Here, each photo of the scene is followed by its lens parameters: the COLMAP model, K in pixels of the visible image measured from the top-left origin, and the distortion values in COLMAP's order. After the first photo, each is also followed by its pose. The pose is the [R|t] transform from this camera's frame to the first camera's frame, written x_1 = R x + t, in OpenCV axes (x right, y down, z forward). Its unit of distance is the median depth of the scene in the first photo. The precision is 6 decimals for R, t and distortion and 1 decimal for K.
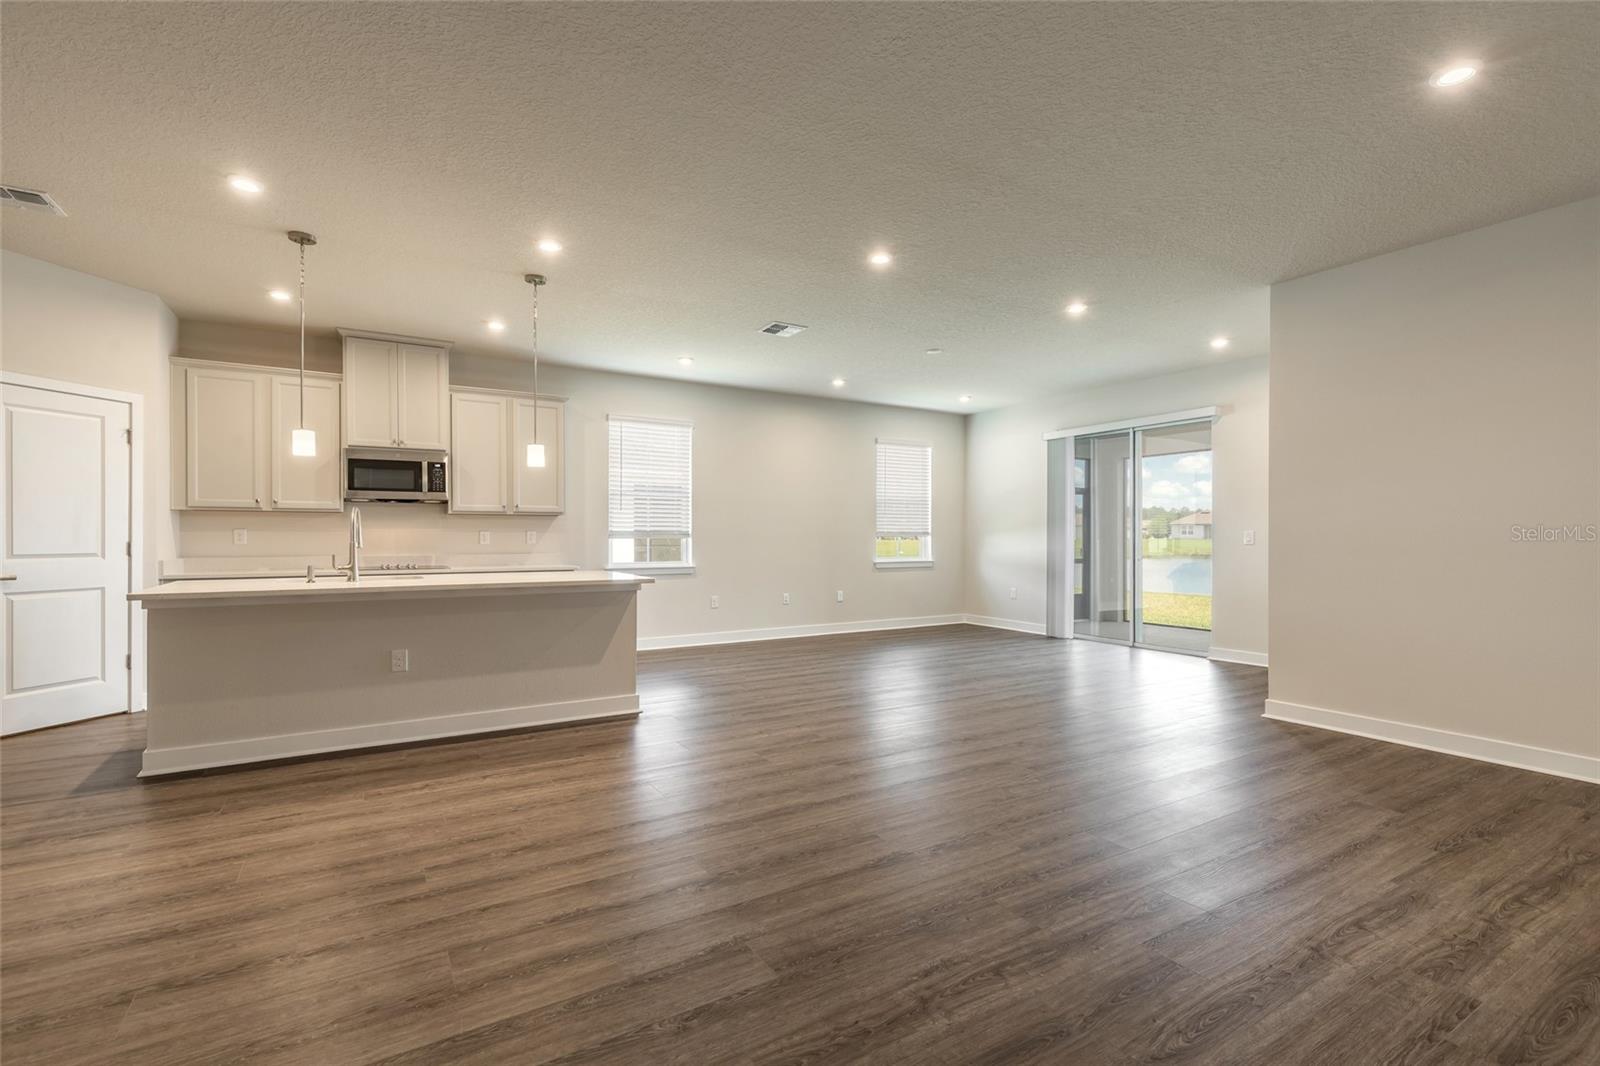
lens RADIAL K [[720.9, 0, 795.5], [0, 720.9, 539.1], [0, 0, 1]] dist [0.010388, -0.002724]
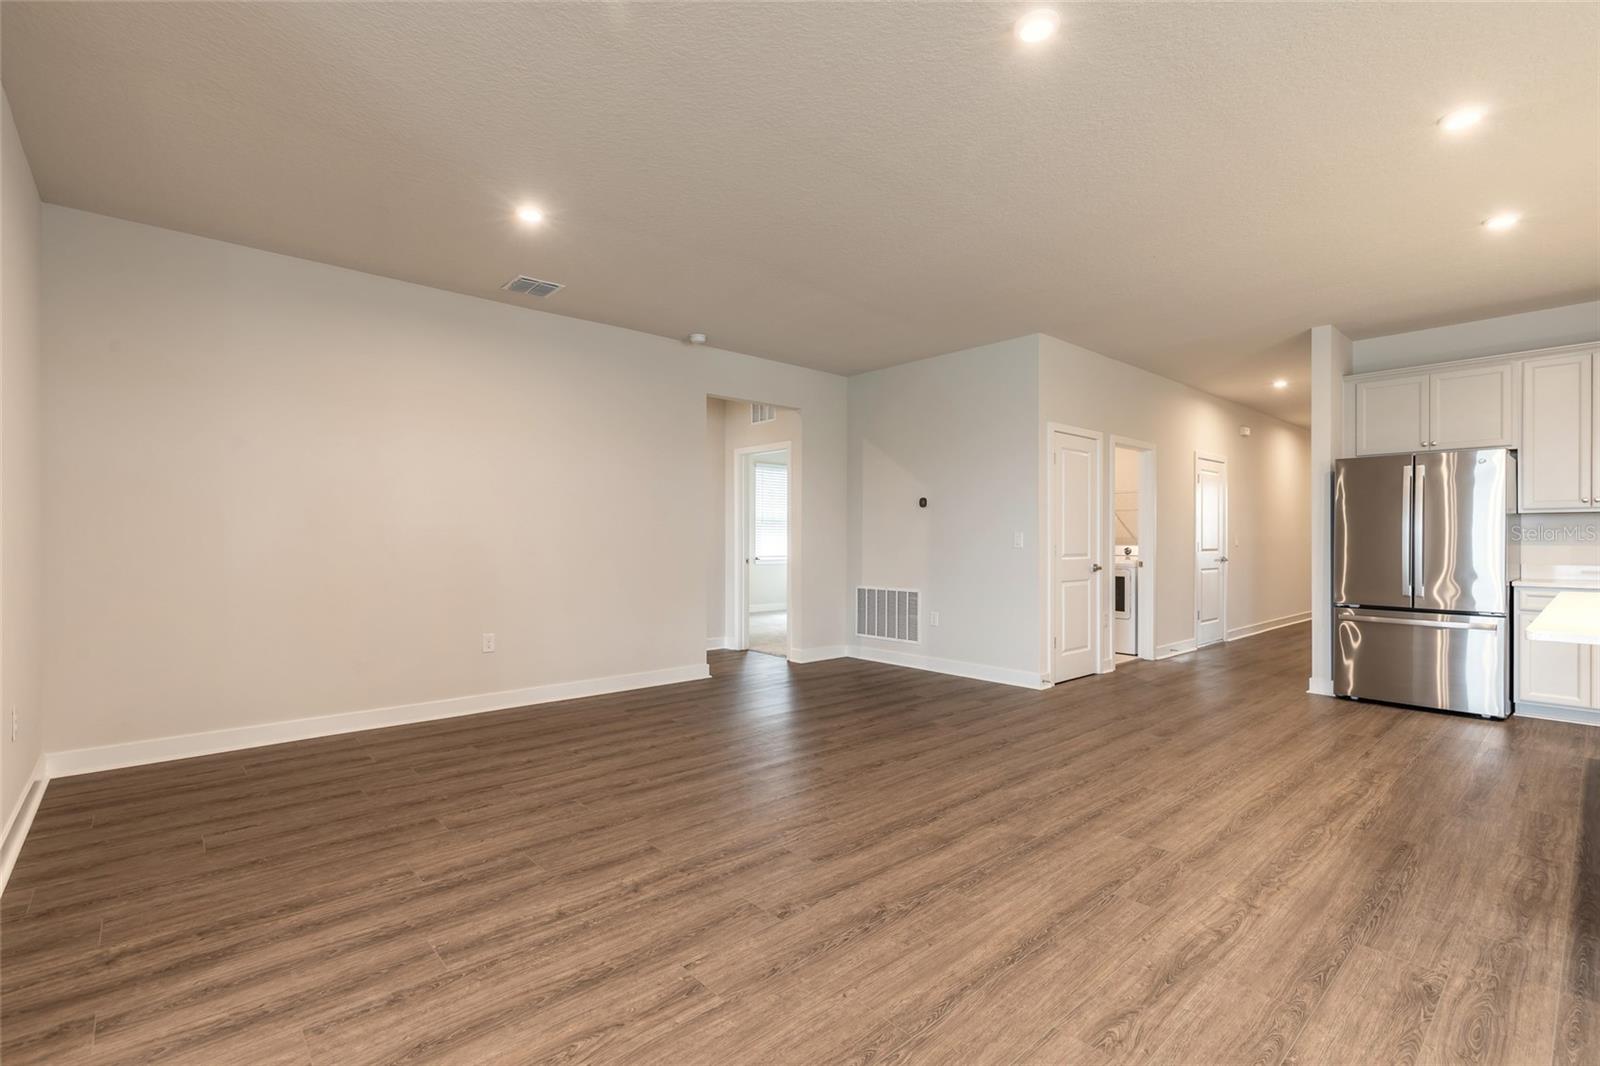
lens RADIAL K [[720.9, 0, 795.5], [0, 720.9, 539.1], [0, 0, 1]] dist [0.010388, -0.002724]
pose [[-0.983162, -0.004036, -0.182693, 0.295967], [-0.004670, 0.999984, 0.003040, -0.003430], [0.182678, 0.003842, -0.983165, 1.127613]]
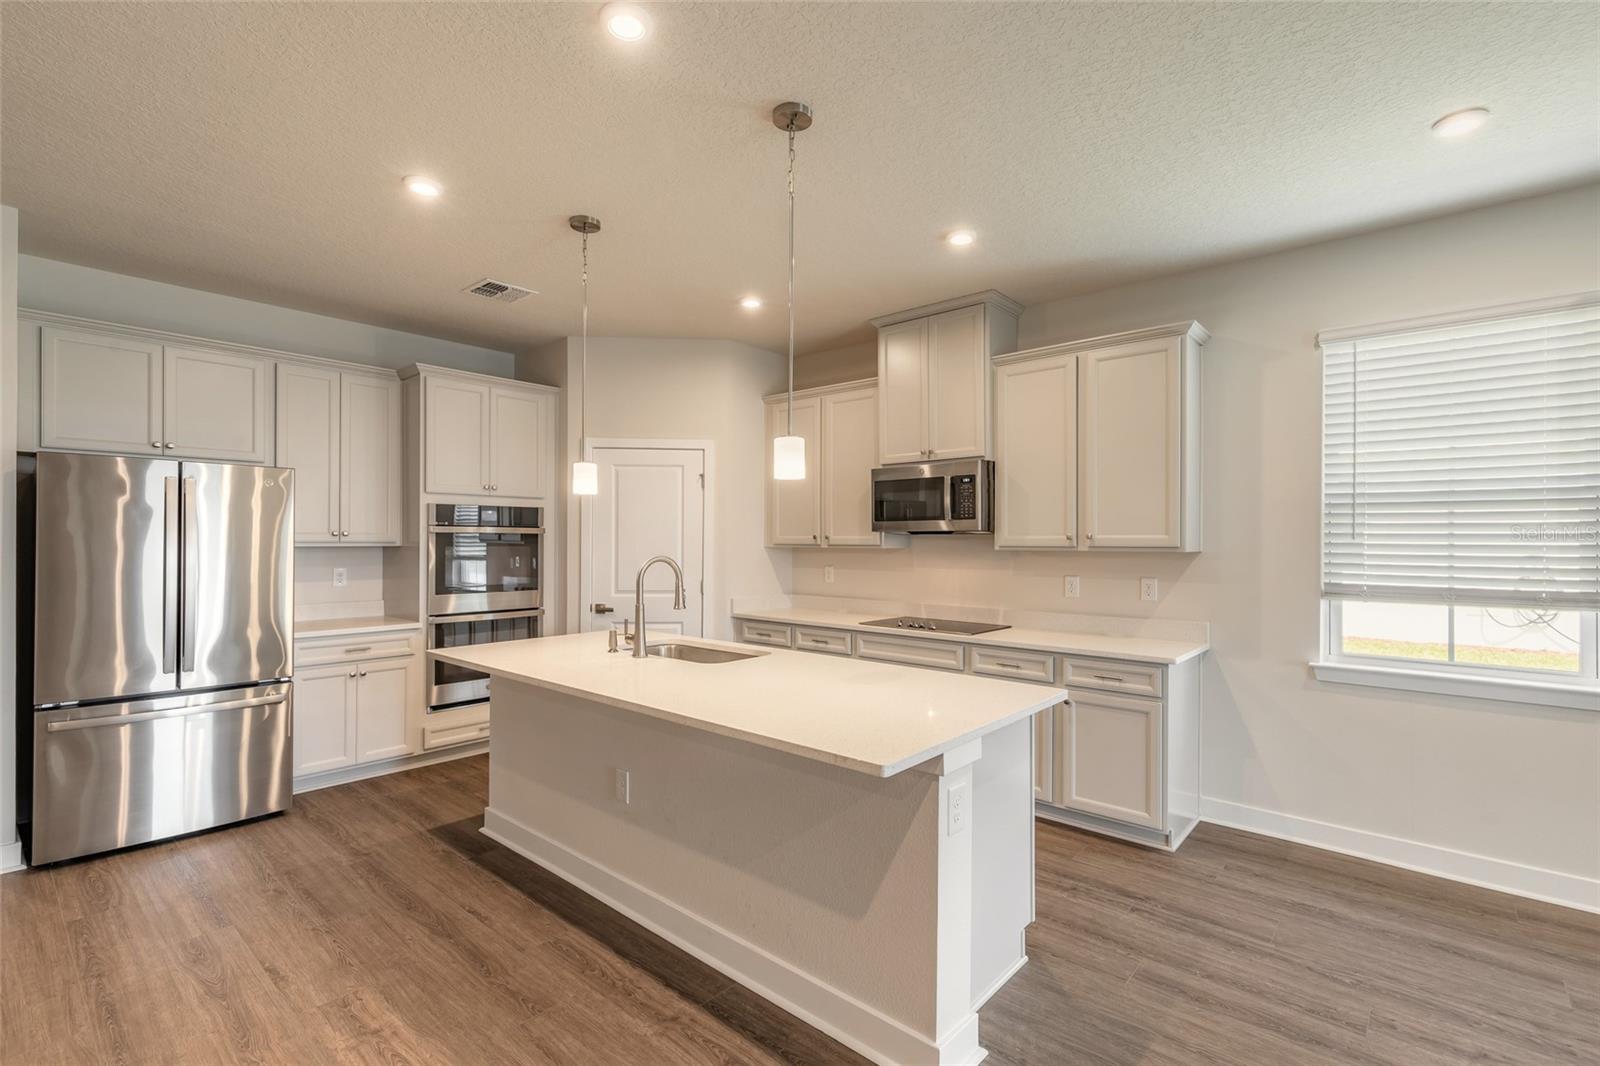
lens RADIAL K [[720.9, 0, 795.5], [0, 720.9, 539.1], [0, 0, 1]] dist [0.010388, -0.002724]
pose [[0.300554, -0.001219, -0.953764, 0.109246], [-0.008329, 0.999958, -0.003903, -0.045789], [0.953728, 0.009117, 0.300531, 0.694748]]
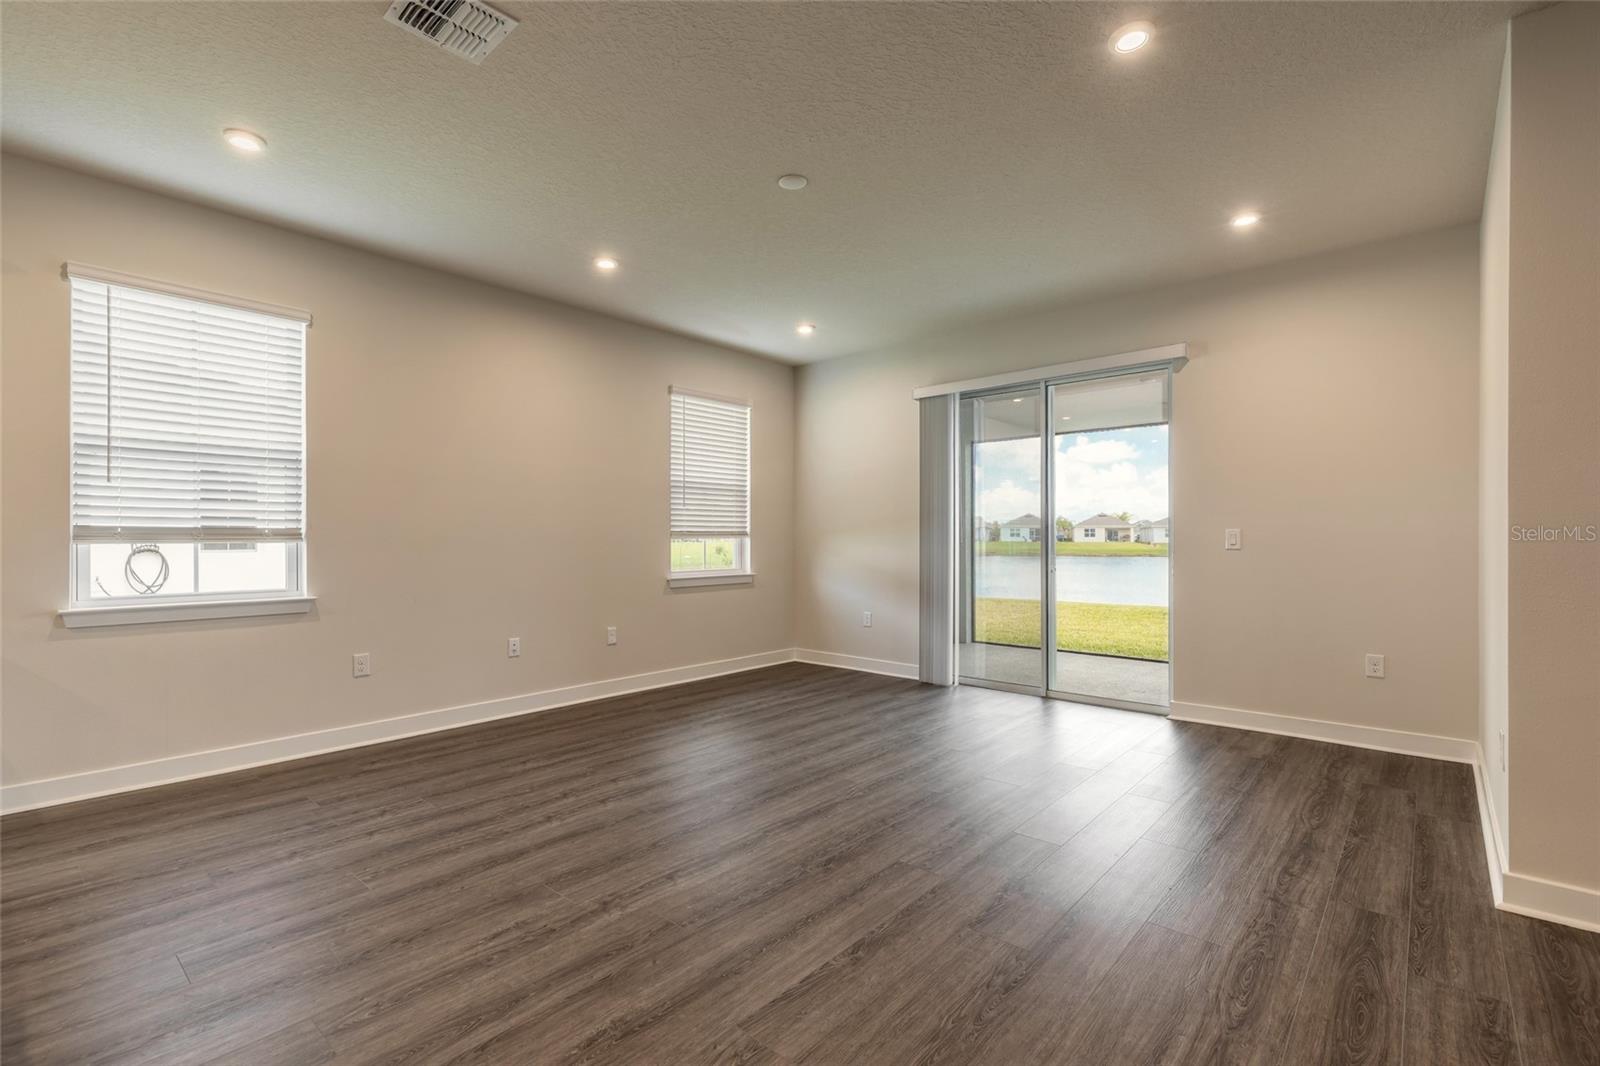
lens RADIAL K [[720.9, 0, 795.5], [0, 720.9, 539.1], [0, 0, 1]] dist [0.010388, -0.002724]
pose [[0.954526, -0.001375, 0.298125, 0.043459], [0.002113, 0.999995, -0.002154, -0.002045], [-0.298120, 0.002686, 0.954524, 0.569778]]
